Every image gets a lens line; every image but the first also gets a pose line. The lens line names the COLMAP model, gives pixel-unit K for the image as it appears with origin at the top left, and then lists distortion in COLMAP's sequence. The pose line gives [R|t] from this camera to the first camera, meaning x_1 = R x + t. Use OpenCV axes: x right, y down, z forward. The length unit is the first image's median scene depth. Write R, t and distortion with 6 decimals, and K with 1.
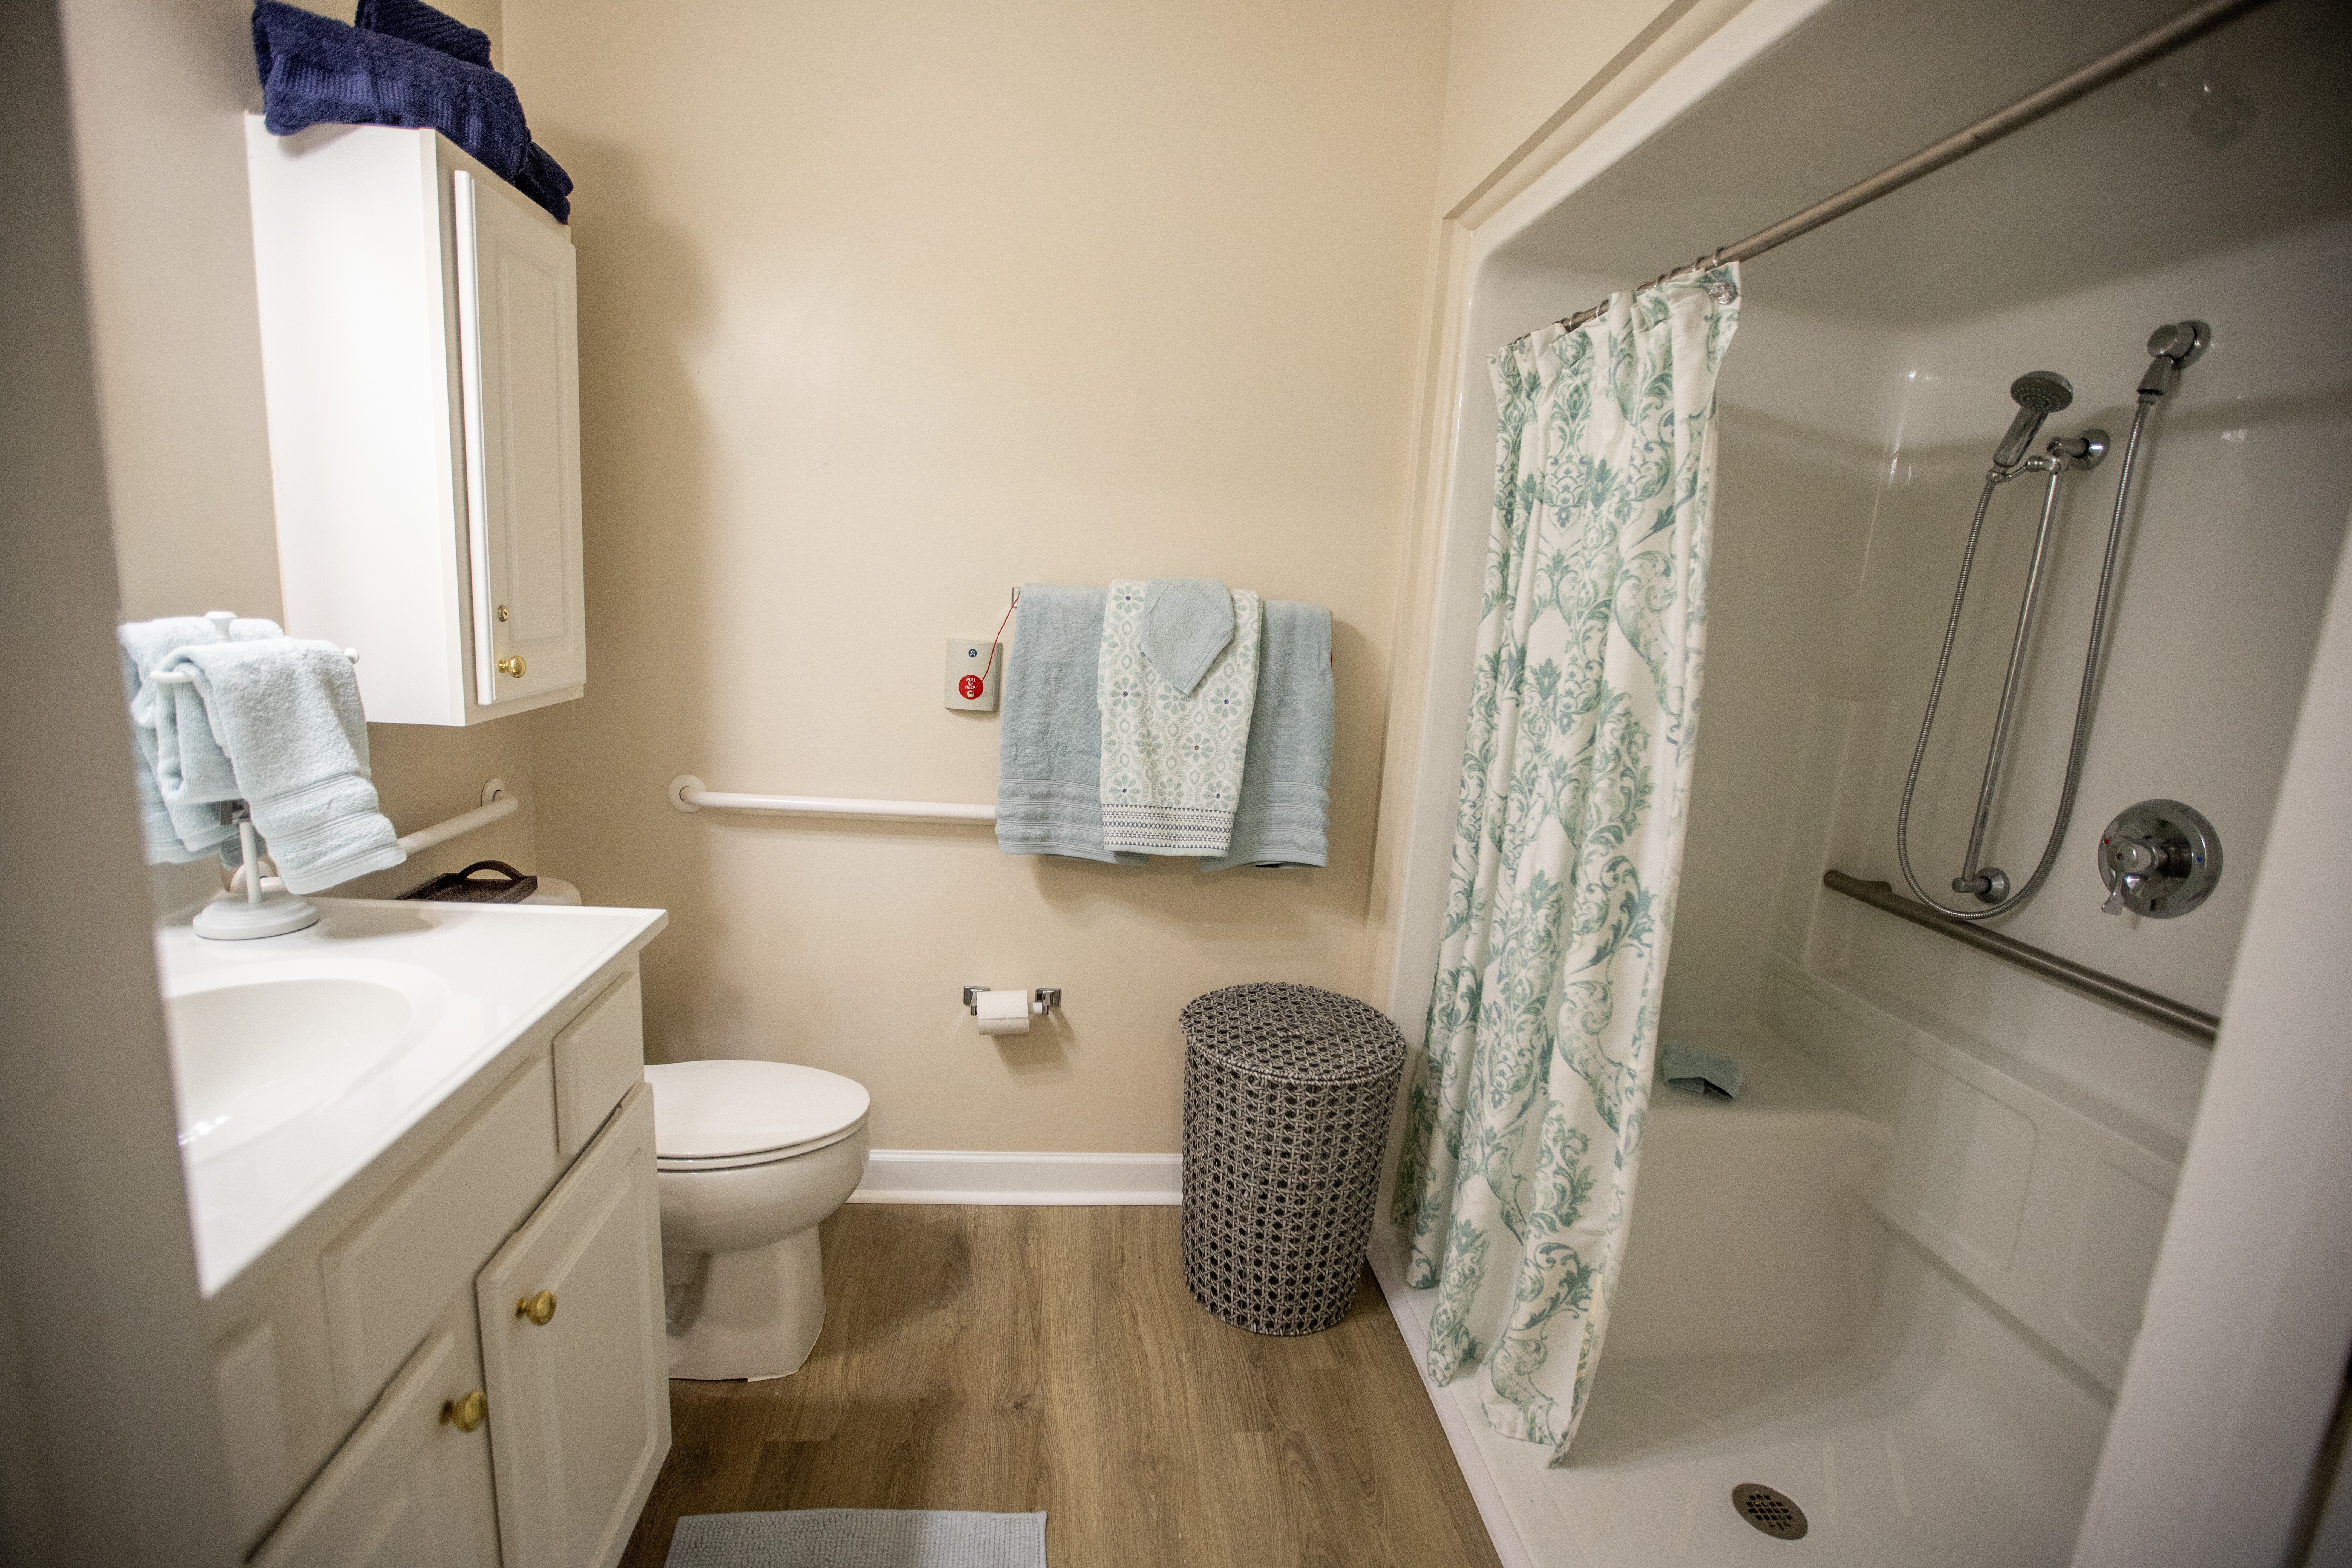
lens RADIAL K [[1078.7, 0, 1176.0], [0, 1078.7, 784.0], [0, 0, 1]] dist [-0.060134, 0.026646]
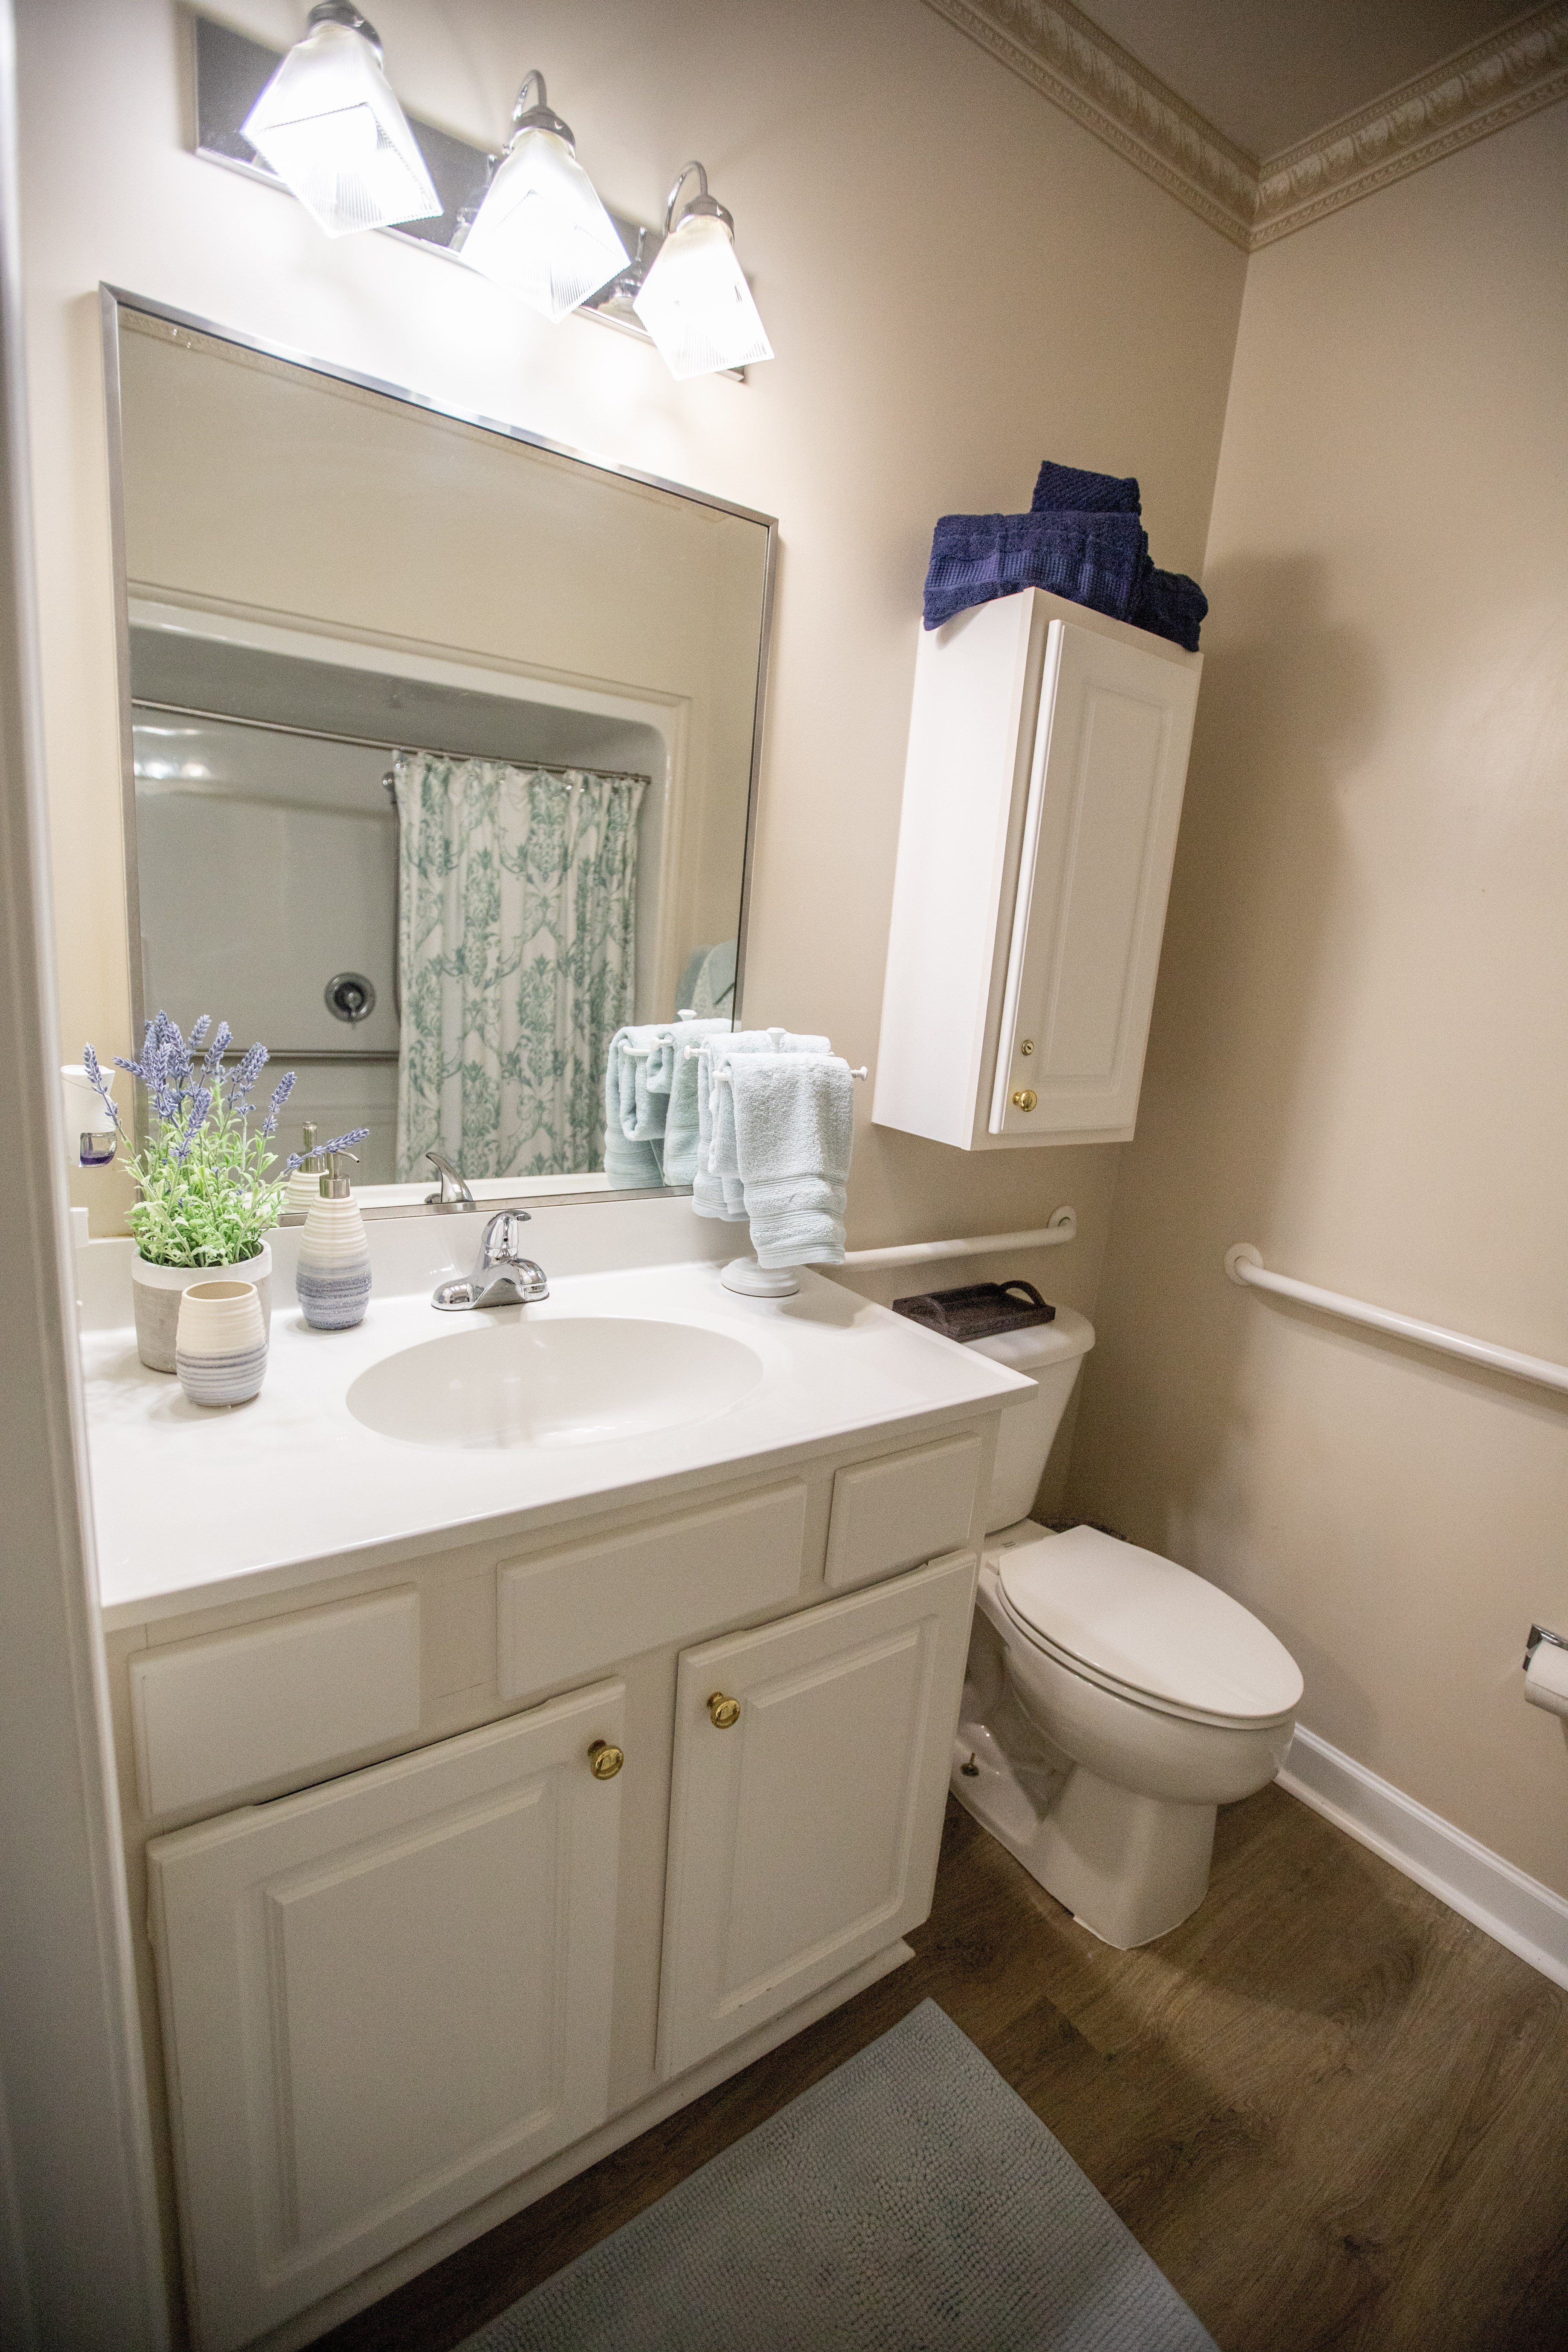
lens RADIAL K [[1078.7, 0, 784.0], [0, 1078.7, 1176.0], [0, 0, 1]] dist [-0.060134, 0.026646]
pose [[0.490848, 0.165045, -0.855470, 0.155177], [-0.207699, 0.975751, 0.069078, -0.066089], [0.846126, 0.143774, 0.513225, 0.300540]]
